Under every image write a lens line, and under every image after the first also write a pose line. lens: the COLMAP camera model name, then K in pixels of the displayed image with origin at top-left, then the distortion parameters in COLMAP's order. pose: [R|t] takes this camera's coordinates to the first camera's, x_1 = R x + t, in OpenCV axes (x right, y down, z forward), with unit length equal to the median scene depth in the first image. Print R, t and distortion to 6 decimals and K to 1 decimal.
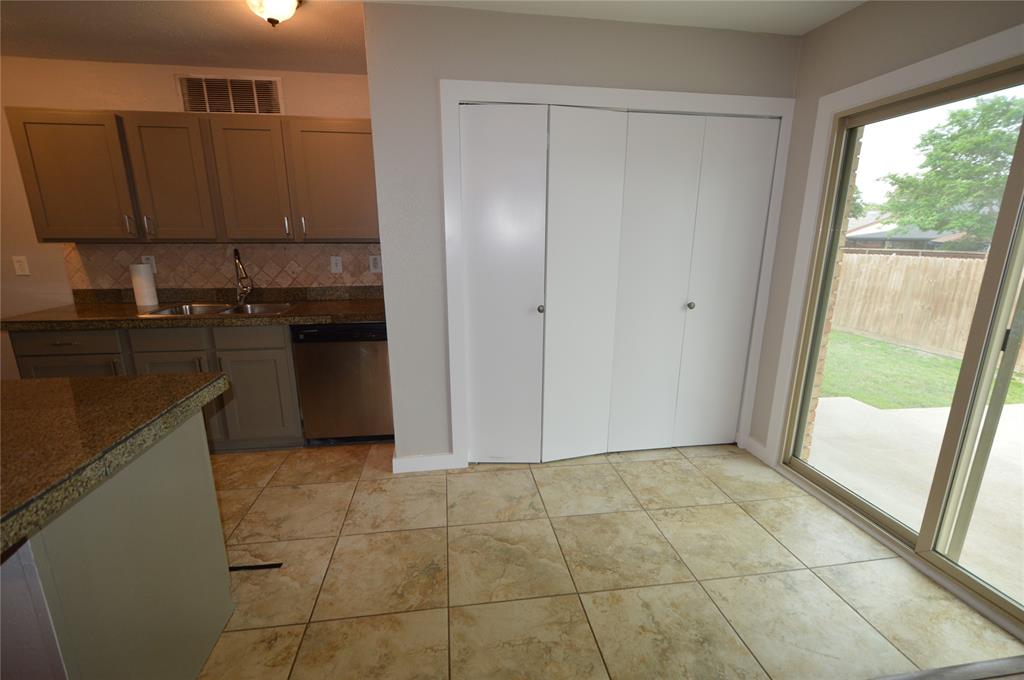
lens RADIAL K [[456.5, 0, 510.6], [0, 456.5, 350.9], [0, 0, 1]] dist [0.003007, -0.005481]
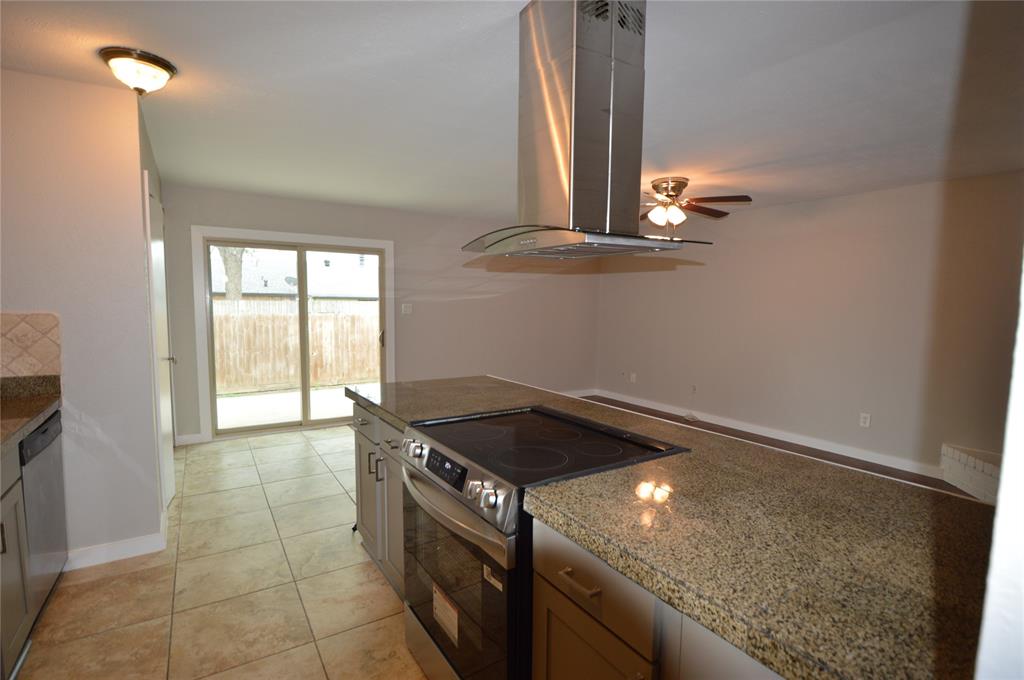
lens RADIAL K [[489.2, 0, 510.0], [0, 489.2, 352.3], [0, 0, 1]] dist [0.003661, -0.013280]
pose [[-0.407797, -0.097744, 0.907826, -1.253150], [0.209114, 0.957830, 0.197062, -0.149061], [-0.888804, 0.270201, -0.370160, 0.561157]]
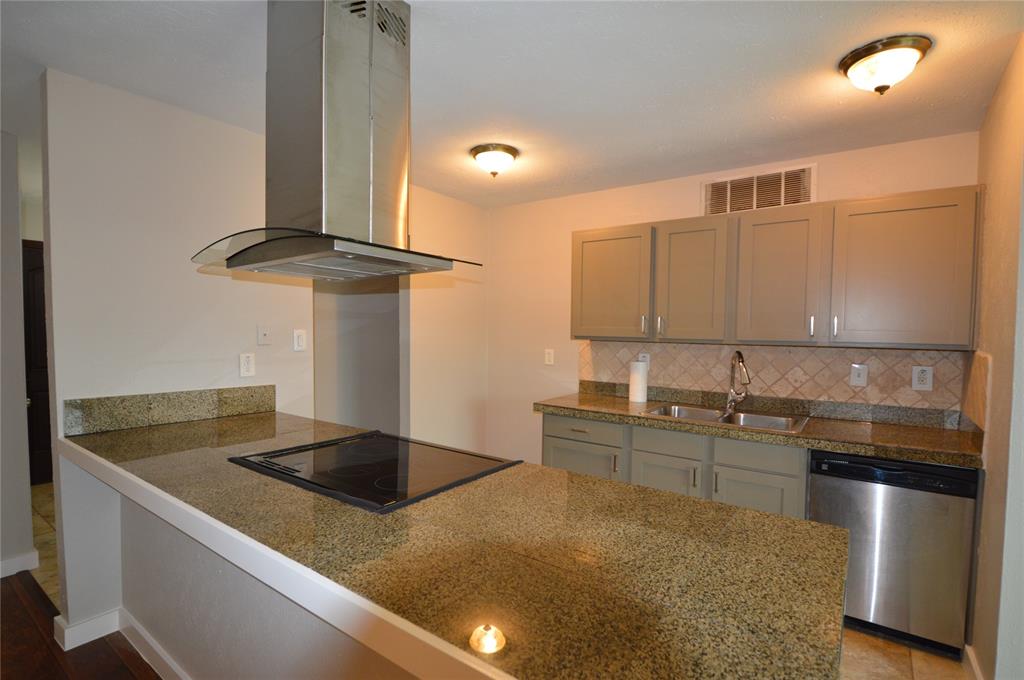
lens RADIAL K [[489.2, 0, 510.0], [0, 489.2, 352.3], [0, 0, 1]] dist [0.003661, -0.013280]
pose [[0.711379, 0.041092, -0.701606, -0.246227], [-0.184241, 0.974280, -0.129745, -0.013538], [0.678229, 0.221563, 0.700654, 0.023230]]
